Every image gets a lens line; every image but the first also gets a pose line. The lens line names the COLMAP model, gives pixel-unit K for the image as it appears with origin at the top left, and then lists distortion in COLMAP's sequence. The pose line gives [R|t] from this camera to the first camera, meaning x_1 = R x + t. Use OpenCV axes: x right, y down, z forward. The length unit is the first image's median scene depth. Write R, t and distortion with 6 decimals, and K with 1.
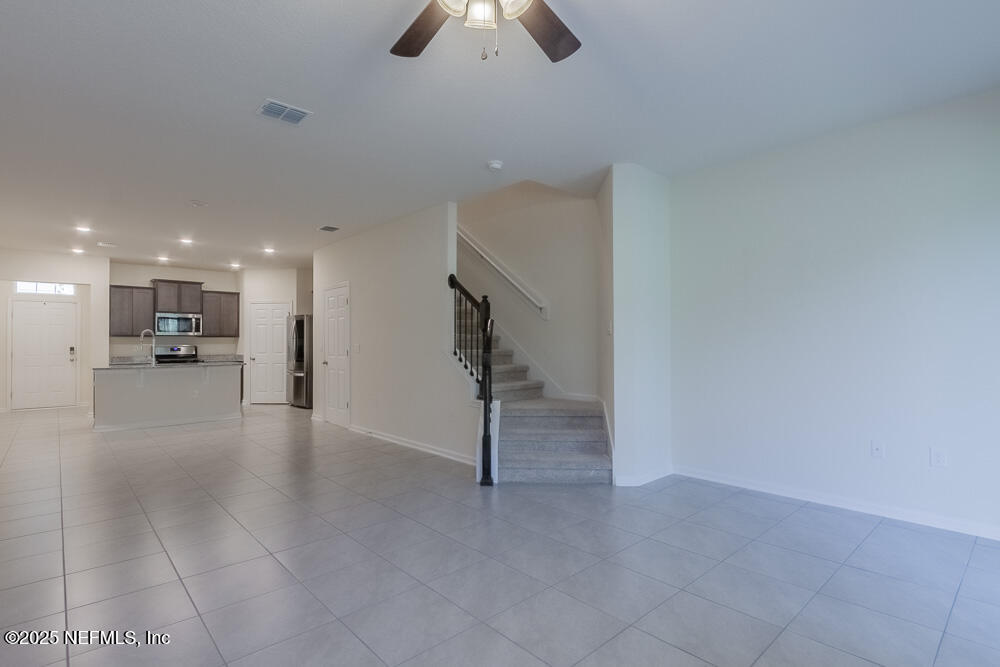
lens RADIAL K [[491.5, 0, 498.8], [0, 491.5, 342.2], [0, 0, 1]] dist [-0.002885, -0.000734]
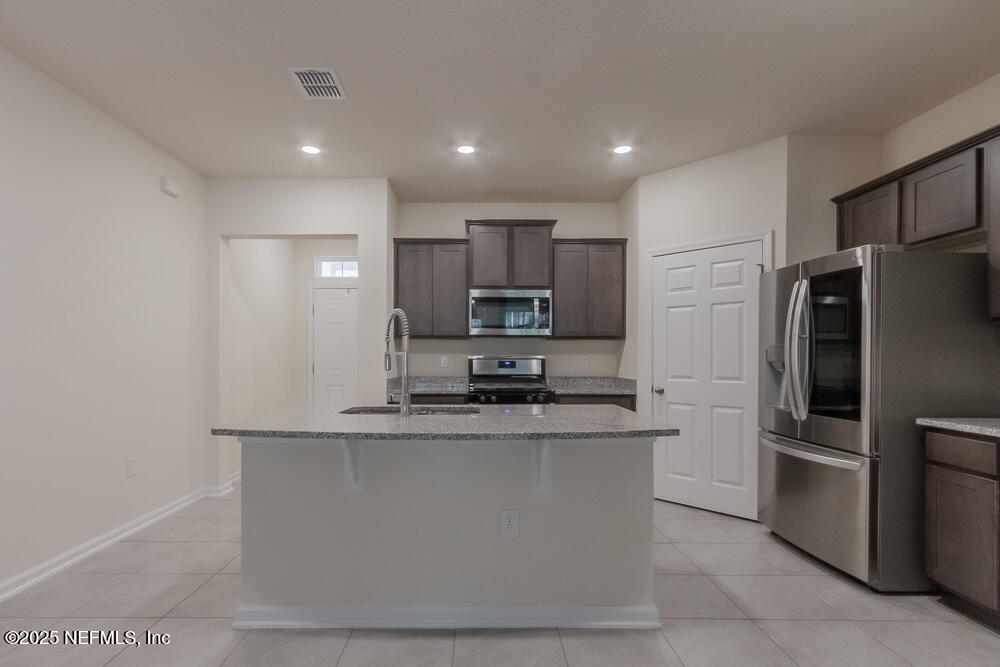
lens RADIAL K [[478.9, 0, 478.1], [0, 478.9, 352.7], [0, 0, 1]] dist [-0.000844, -0.000075]
pose [[0.737526, 0.001809, -0.675316, -0.352491], [-0.003767, 0.999992, -0.001436, 0.003866], [0.675308, 0.003603, 0.737527, 0.622655]]
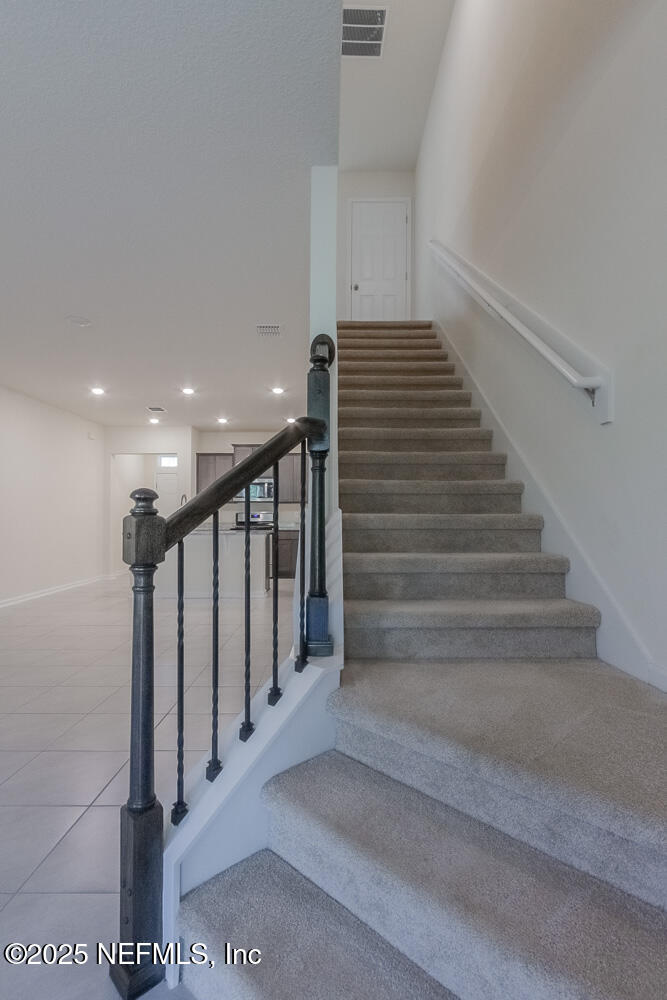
lens RADIAL K [[491.5, 0, 333.5], [0, 491.5, 500.0], [0, 0, 1]] dist [-0.002885, -0.000734]
pose [[0.739112, -0.015126, -0.673413, 0.110660], [-0.005914, 0.999564, -0.028943, 0.010021], [0.673557, 0.025375, 0.738700, 0.388002]]
